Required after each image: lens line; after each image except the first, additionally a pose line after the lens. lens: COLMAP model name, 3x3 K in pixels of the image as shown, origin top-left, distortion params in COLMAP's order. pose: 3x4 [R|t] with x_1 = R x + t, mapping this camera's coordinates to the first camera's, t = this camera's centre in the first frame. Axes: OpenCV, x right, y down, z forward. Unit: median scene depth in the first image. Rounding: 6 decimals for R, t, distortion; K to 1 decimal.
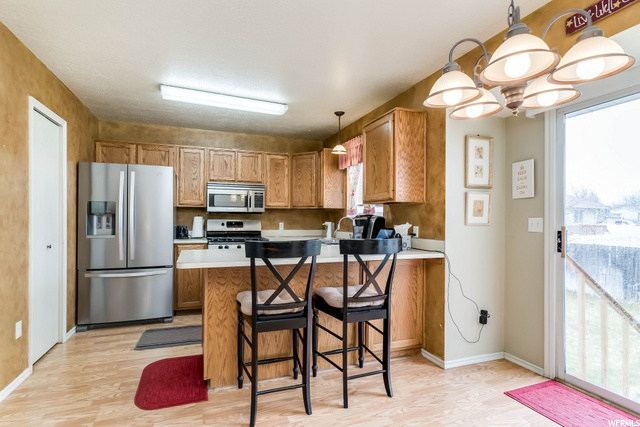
lens RADIAL K [[330.0, 0, 329.4], [0, 330.0, 220.7], [0, 0, 1]] dist [-0.009596, 0.003142]
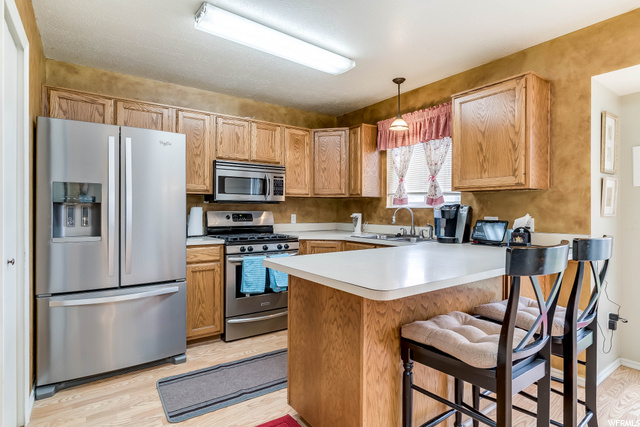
lens RADIAL K [[330.0, 0, 324.2], [0, 330.0, 212.2], [0, 0, 1]] dist [-0.009596, 0.003142]
pose [[0.968915, -0.005445, 0.247334, -0.383588], [0.004538, 0.999981, 0.004237, -0.003654], [-0.247352, -0.002983, 0.968921, 0.274154]]
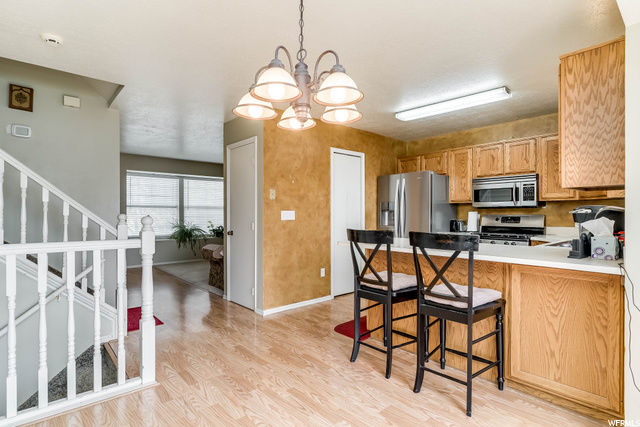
lens RADIAL K [[330.0, 0, 308.8], [0, 330.0, 216.1], [0, 0, 1]] dist [-0.009596, 0.003142]
pose [[0.324308, 0.000771, -0.945951, 0.544772], [-0.001982, 0.999998, 0.000135, 0.003621], [0.945950, 0.001831, 0.324308, 0.197545]]
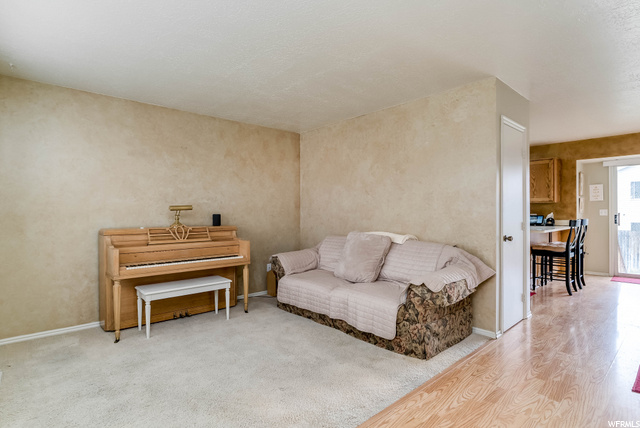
lens RADIAL K [[330.0, 0, 316.4], [0, 330.0, 215.9], [0, 0, 1]] dist [-0.009596, 0.003142]
pose [[0.937627, -0.015742, 0.347286, -1.539796], [0.013860, 0.999873, 0.007901, -0.007747], [-0.347366, -0.002595, 0.937726, -0.339702]]
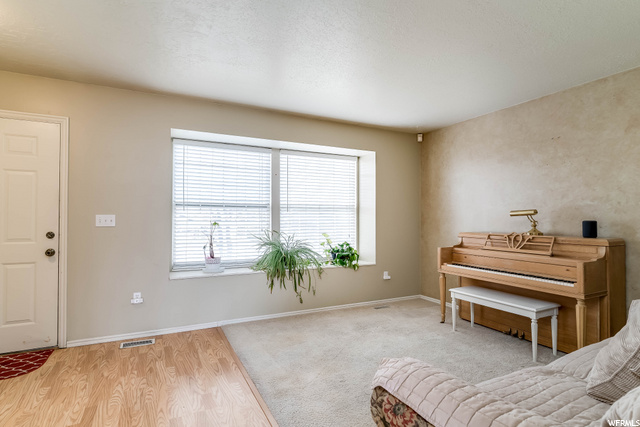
lens RADIAL K [[330.0, 0, 314.4], [0, 330.0, 213.2], [0, 0, 1]] dist [-0.009596, 0.003142]
pose [[0.084842, -0.022954, -0.996130, -0.710044], [-0.006205, 0.999703, -0.023565, -0.005021], [0.996375, 0.008180, 0.084674, 0.141142]]
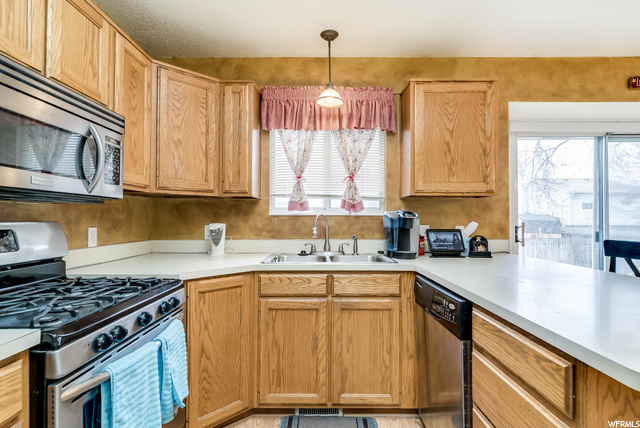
lens RADIAL K [[330.0, 0, 317.8], [0, 330.0, 213.0], [0, 0, 1]] dist [-0.009596, 0.003142]
pose [[0.374011, 0.005473, 0.927408, -0.557618], [0.005581, 0.999951, -0.008152, -0.009603], [-0.927407, 0.008225, 0.373962, 0.875708]]
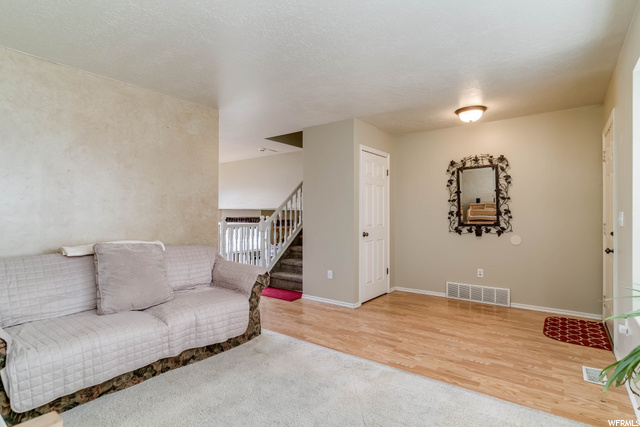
lens RADIAL K [[330.0, 0, 317.7], [0, 330.0, 211.4], [0, 0, 1]] dist [-0.009596, 0.003142]
pose [[-0.522978, -0.000794, 0.852346, -1.930014], [-0.002347, 0.999997, -0.000509, -0.018994], [-0.852343, -0.002266, -0.522978, 0.613276]]
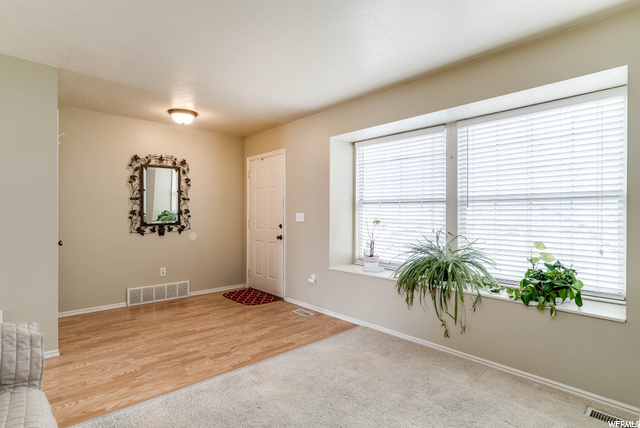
lens RADIAL K [[330.0, 0, 318.6], [0, 330.0, 213.8], [0, 0, 1]] dist [-0.009596, 0.003142]
pose [[-0.935452, -0.009597, -0.353322, -1.282271], [-0.011010, 0.999937, 0.001990, -0.019058], [0.353281, 0.005752, -0.935499, 0.835367]]
